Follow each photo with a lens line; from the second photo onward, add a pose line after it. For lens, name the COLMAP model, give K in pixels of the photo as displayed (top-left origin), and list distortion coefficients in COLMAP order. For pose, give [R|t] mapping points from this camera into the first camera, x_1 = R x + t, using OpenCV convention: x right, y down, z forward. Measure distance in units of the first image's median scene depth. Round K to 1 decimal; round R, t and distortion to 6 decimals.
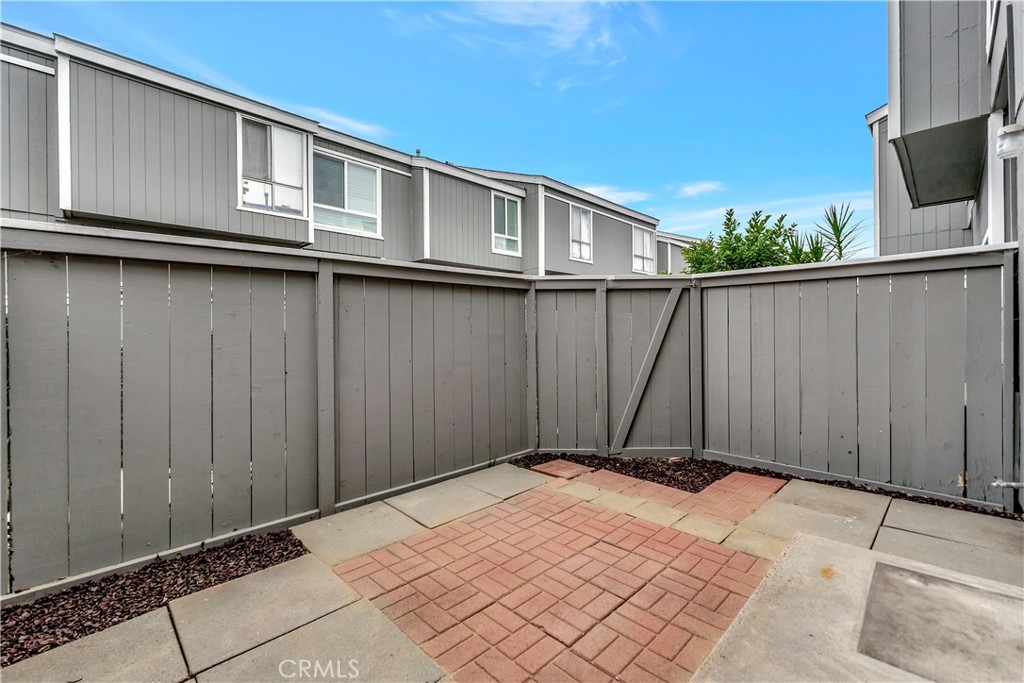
lens RADIAL K [[438.5, 0, 513.8], [0, 438.5, 343.9], [0, 0, 1]] dist [0.001858, -0.000273]
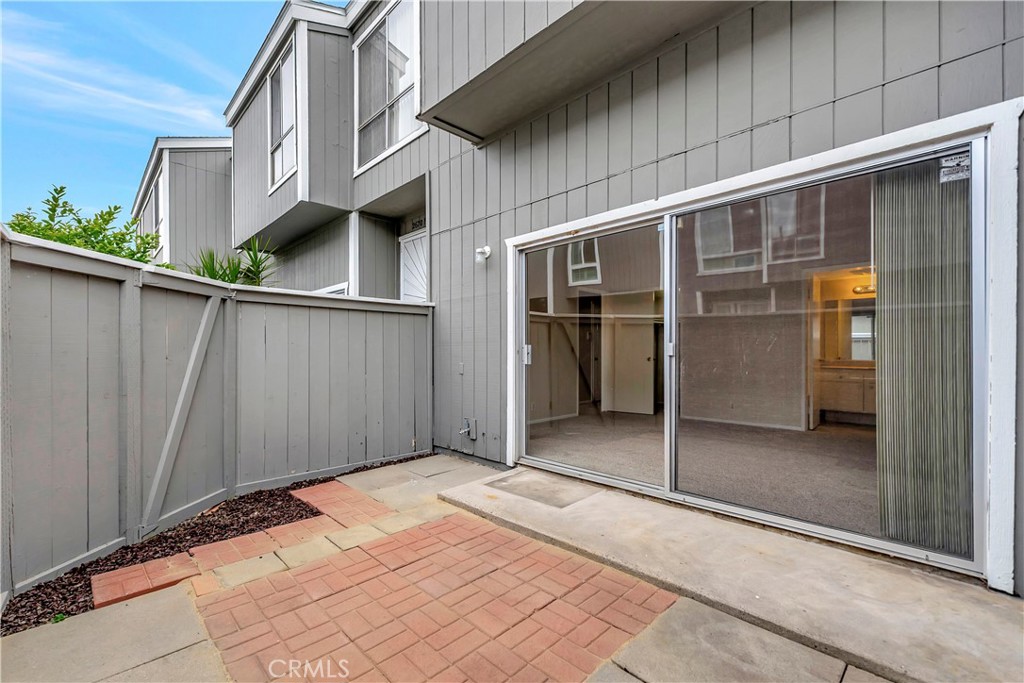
lens RADIAL K [[436.7, 0, 523.5], [0, 436.7, 349.4], [0, 0, 1]] dist [0.000637, -0.000124]
pose [[-0.019954, 0.012854, 0.999718, -0.454276], [0.028401, 0.999521, -0.012284, -0.002865], [-0.999397, 0.028148, -0.020309, 0.442396]]
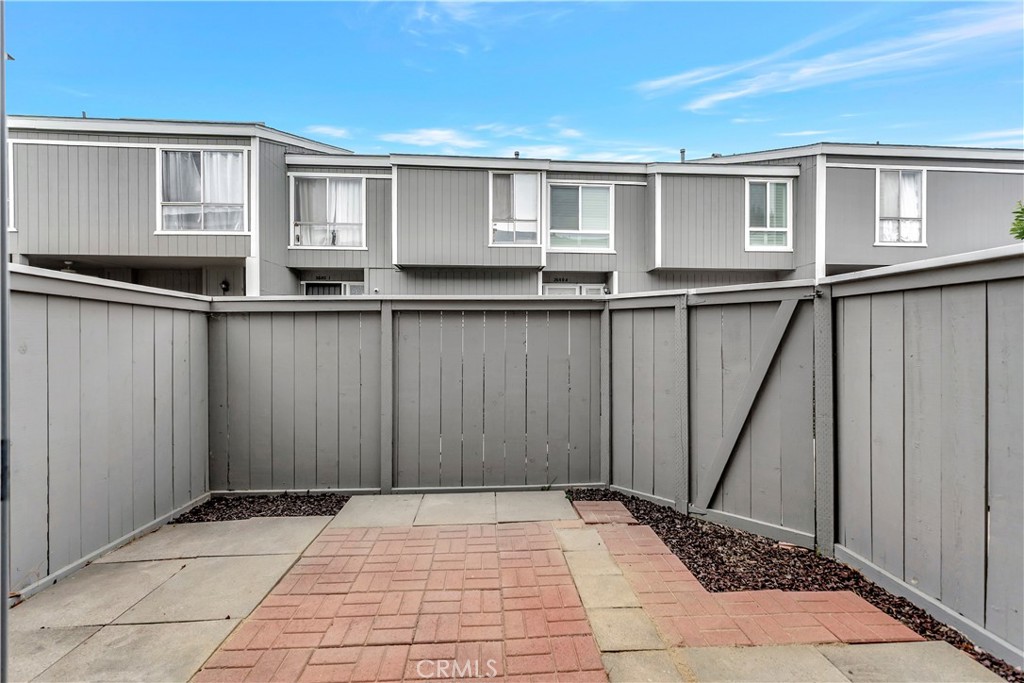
lens RADIAL K [[438.5, 0, 513.8], [0, 438.5, 343.9], [0, 0, 1]] dist [0.001858, -0.000273]
pose [[0.748896, 0.016432, -0.662484, 0.508289], [-0.022185, 0.999754, -0.000281, -0.048017], [0.662316, 0.014907, 0.749076, 0.185821]]
